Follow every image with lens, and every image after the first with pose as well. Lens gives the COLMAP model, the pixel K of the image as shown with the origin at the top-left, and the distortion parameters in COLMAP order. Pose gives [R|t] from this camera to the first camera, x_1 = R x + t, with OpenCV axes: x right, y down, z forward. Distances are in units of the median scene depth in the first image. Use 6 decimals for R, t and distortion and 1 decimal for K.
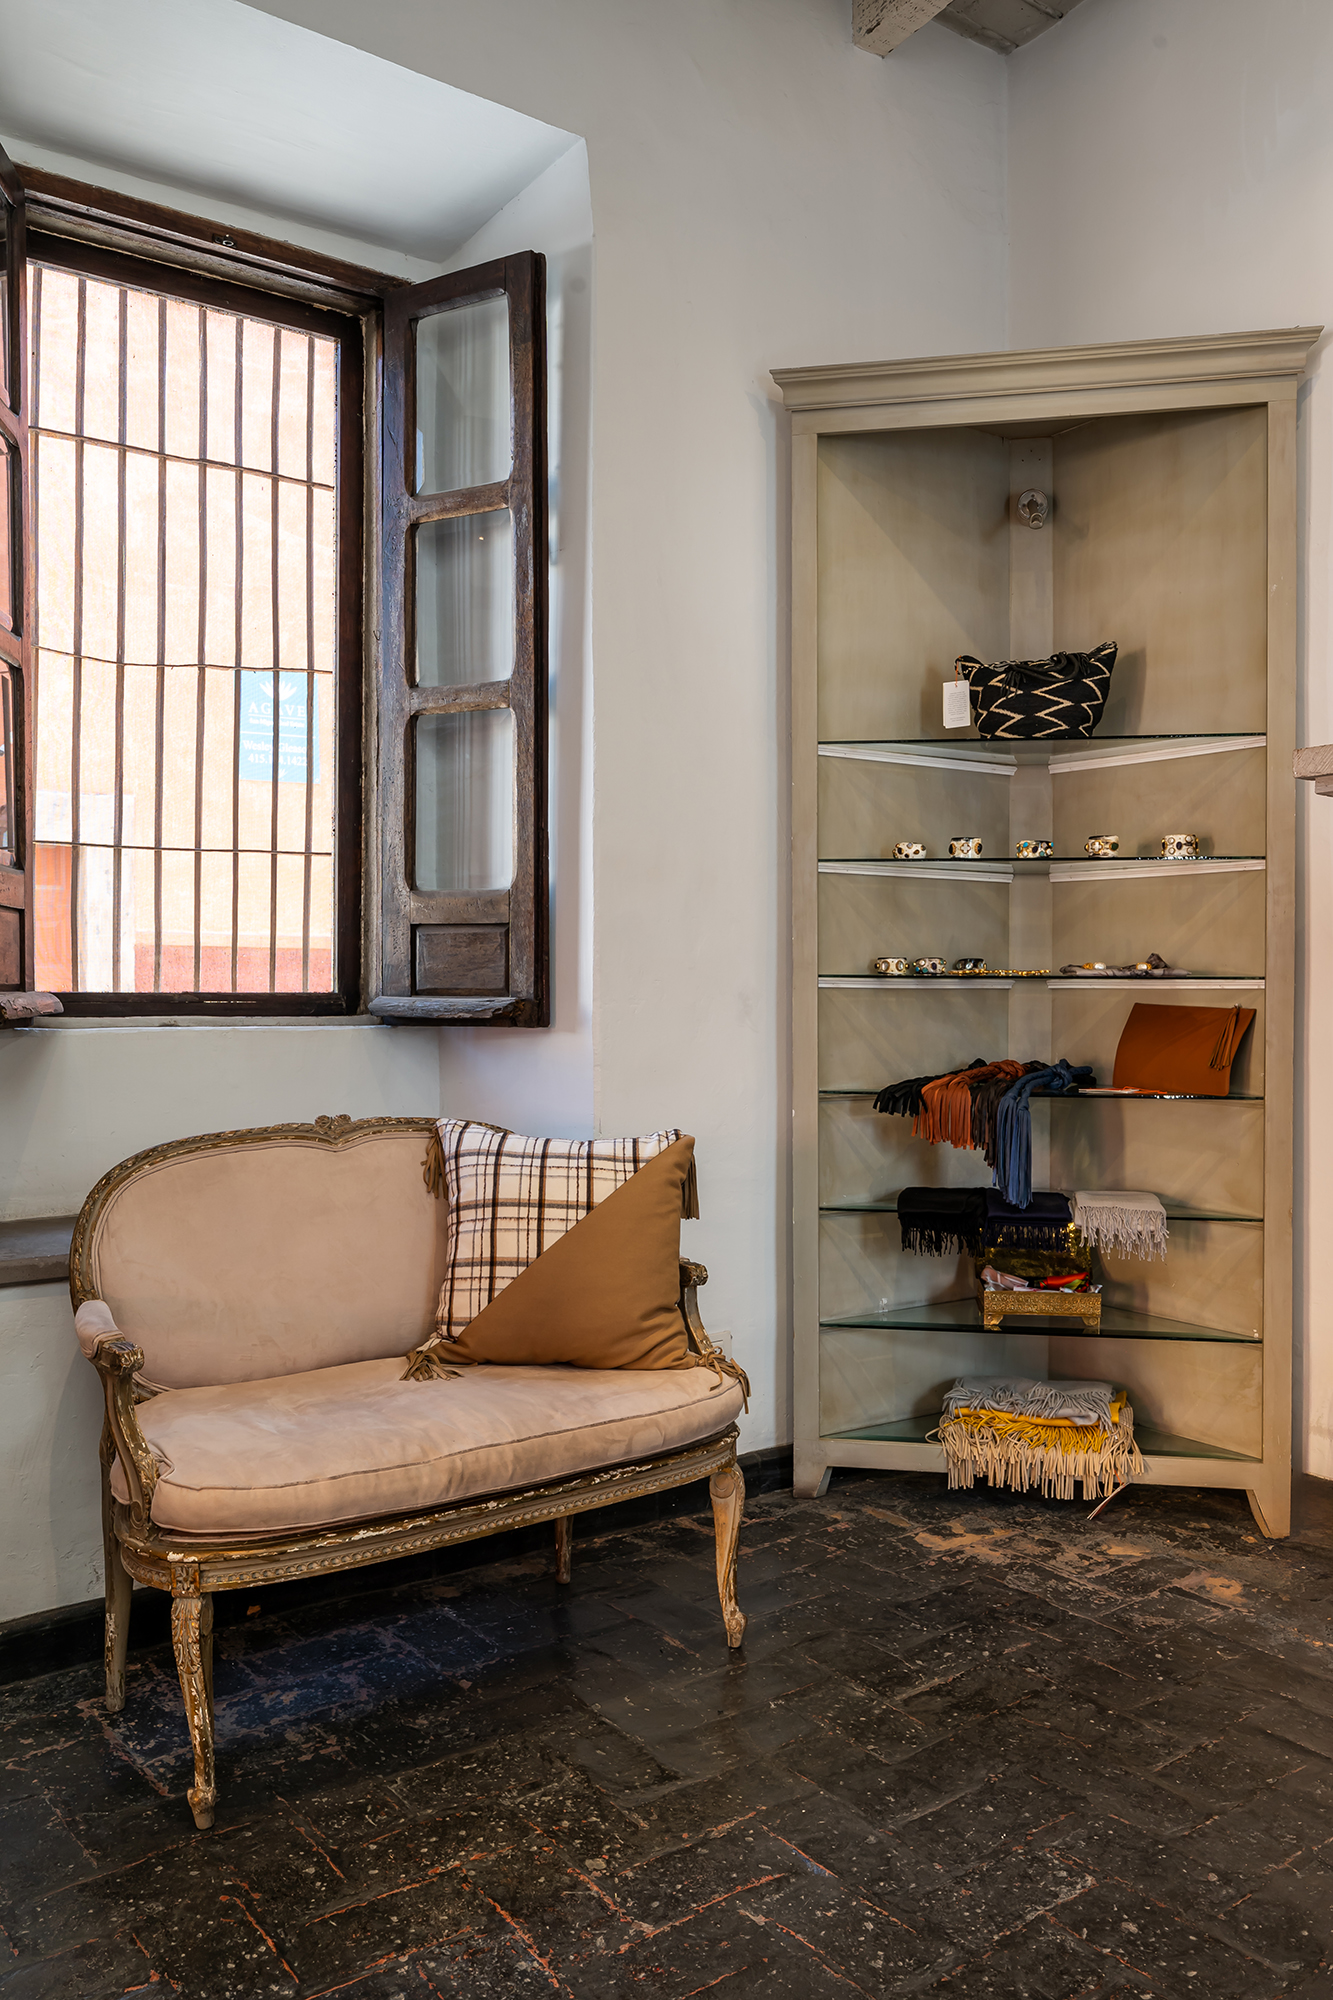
lens RADIAL K [[1486.8, 0, 666.5], [0, 1486.8, 1000.0], [0, 0, 1]] dist [-0.011214, 0.037782]
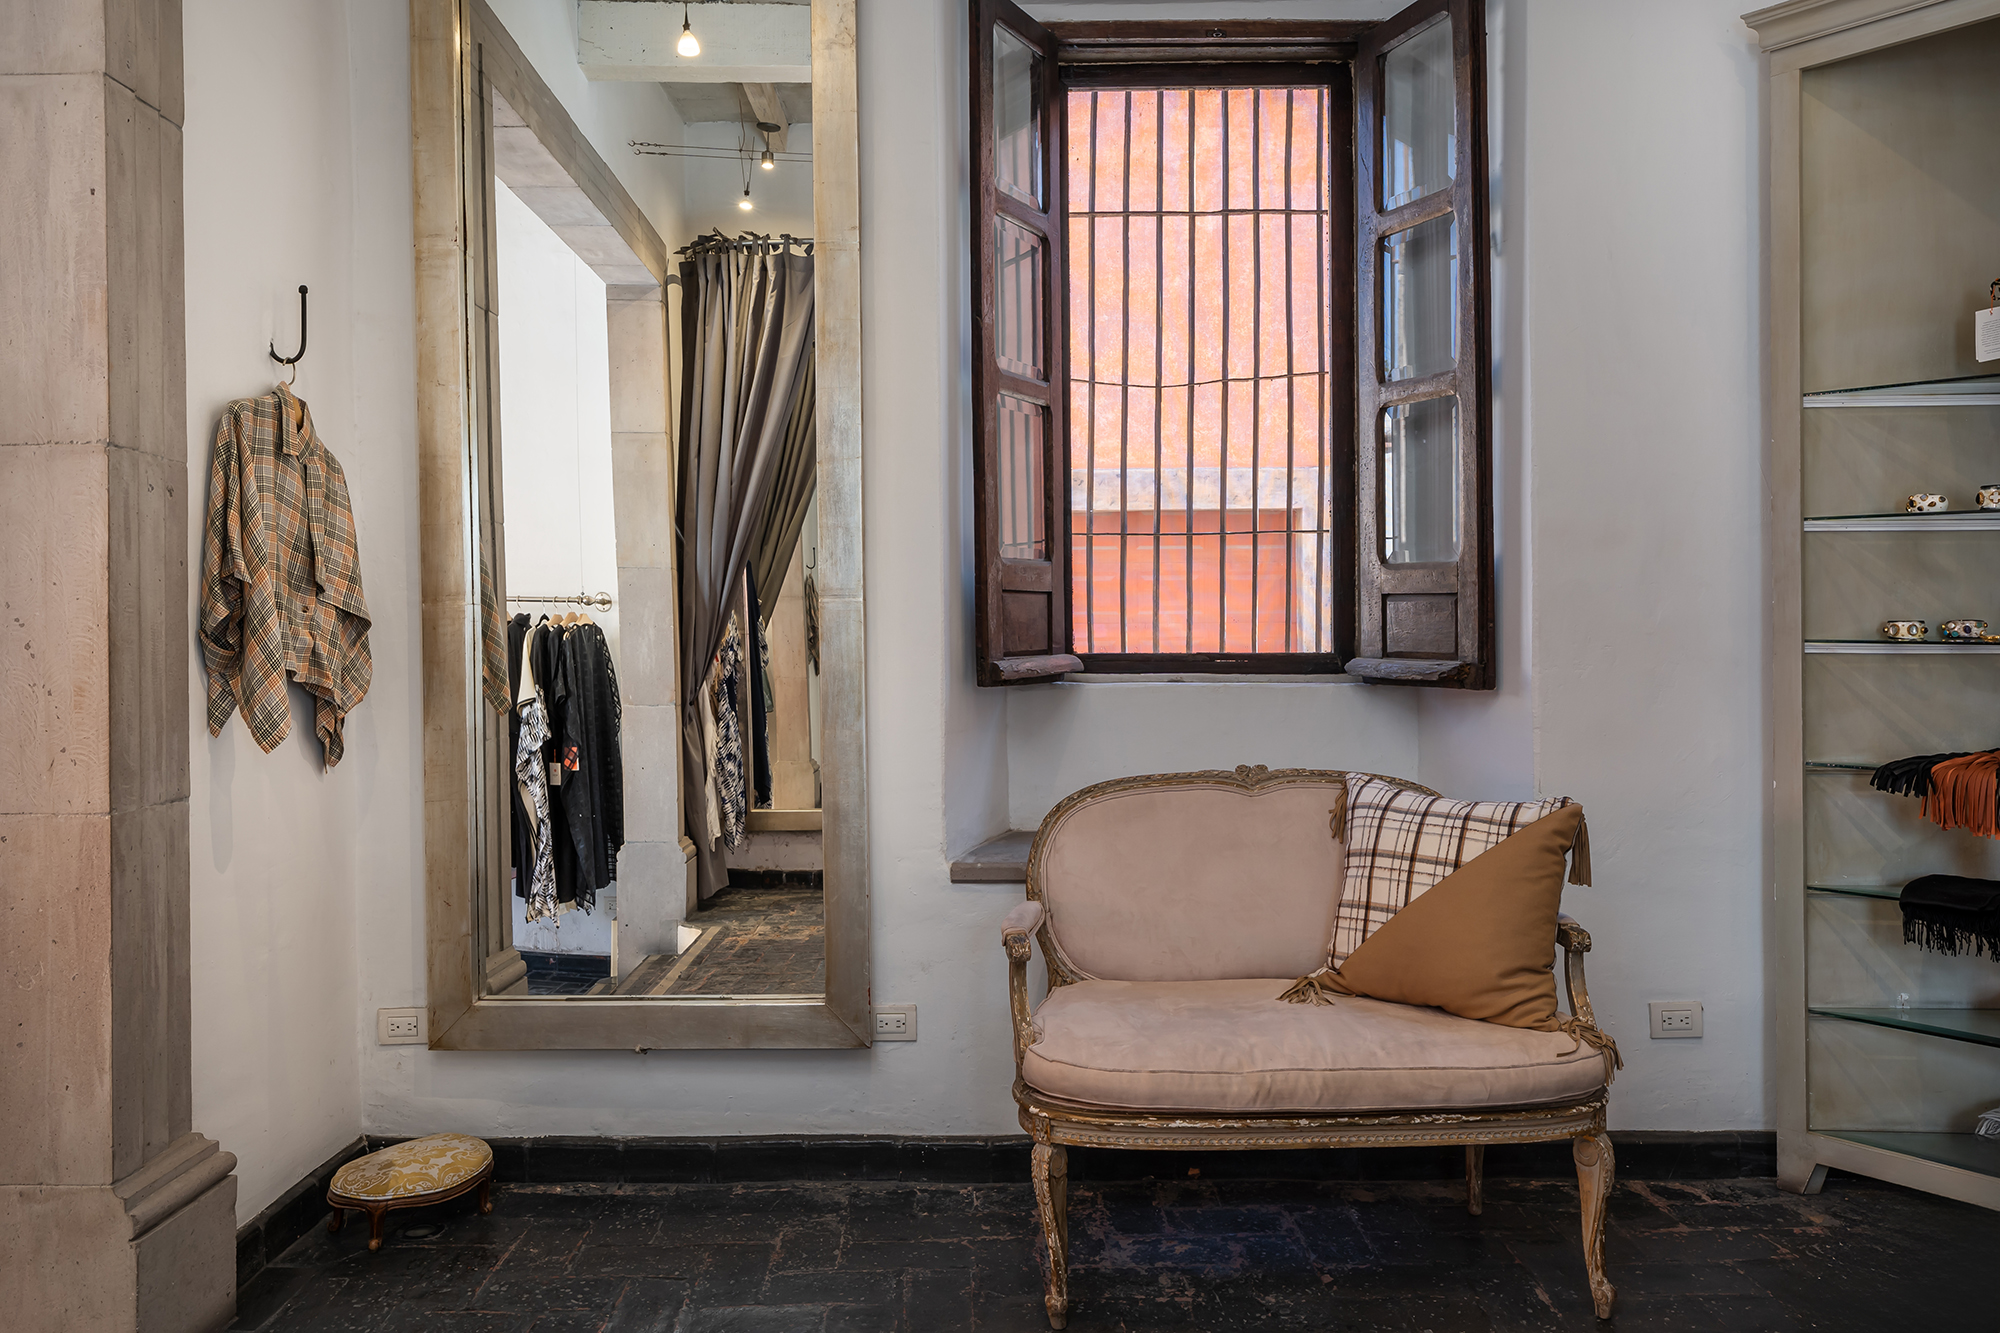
lens RADIAL K [[1299.8, 0, 999.6], [0, 1299.8, 635.2], [0, 0, 1]] dist [0.006335, 0.005708]
pose [[0.830905, -0.001275, -0.556412, 0.189938], [-0.001493, 0.999989, -0.004522, -0.021155], [0.556412, 0.004588, 0.830894, 0.034022]]
